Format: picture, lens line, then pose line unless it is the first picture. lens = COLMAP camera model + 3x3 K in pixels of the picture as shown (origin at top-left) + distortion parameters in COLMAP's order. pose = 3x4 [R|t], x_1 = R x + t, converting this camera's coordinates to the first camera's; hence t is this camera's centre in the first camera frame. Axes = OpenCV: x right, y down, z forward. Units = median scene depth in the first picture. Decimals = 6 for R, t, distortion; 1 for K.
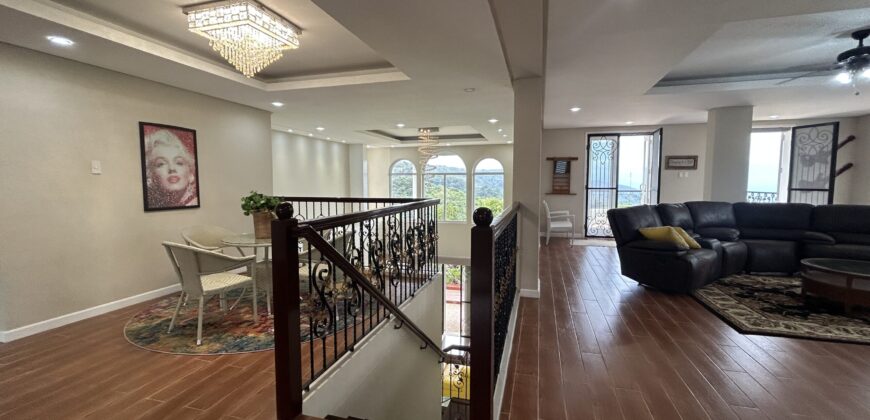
lens RADIAL K [[359.5, 0, 434.9], [0, 359.5, 208.3], [0, 0, 1]] dist [0.001904, 0.000235]
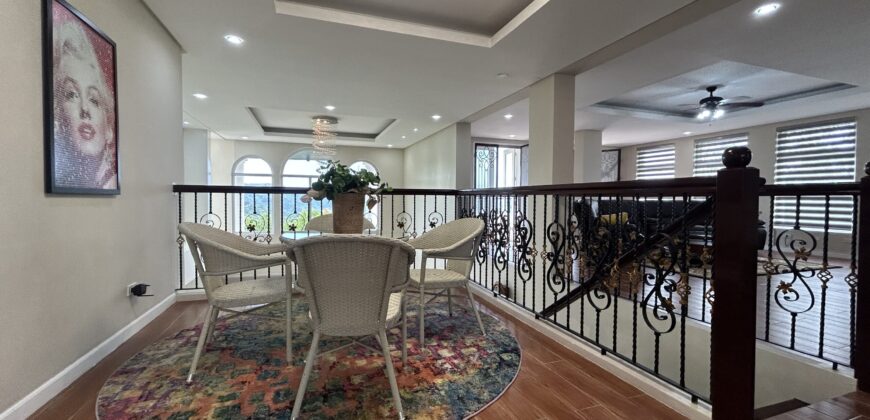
lens RADIAL K [[359.5, 0, 434.9], [0, 359.5, 208.3], [0, 0, 1]] dist [0.001904, 0.000235]
pose [[0.811258, -0.008810, 0.584622, -0.413172], [0.034467, 0.998868, -0.032775, 0.034599], [-0.583672, 0.046739, 0.810644, 0.227483]]
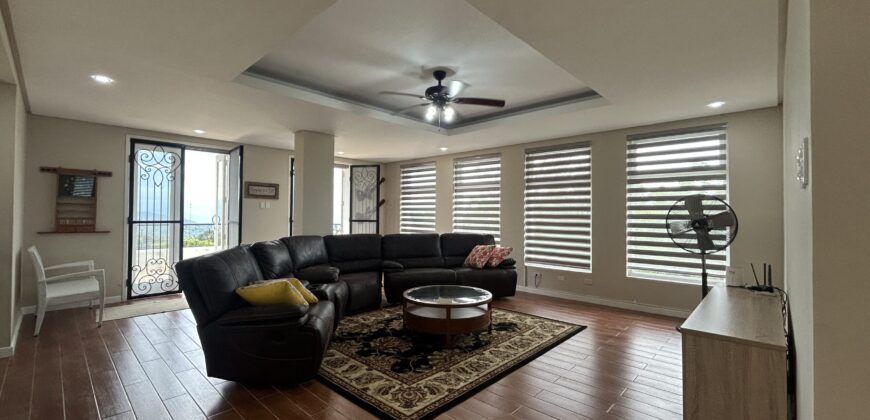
lens RADIAL K [[359.5, 0, 434.9], [0, 359.5, 208.3], [0, 0, 1]] dist [0.001904, 0.000235]
pose [[0.452160, 0.020870, 0.891693, 0.123781], [0.058393, 0.996889, -0.052943, -0.018315], [-0.890024, 0.076007, 0.449534, 0.294016]]
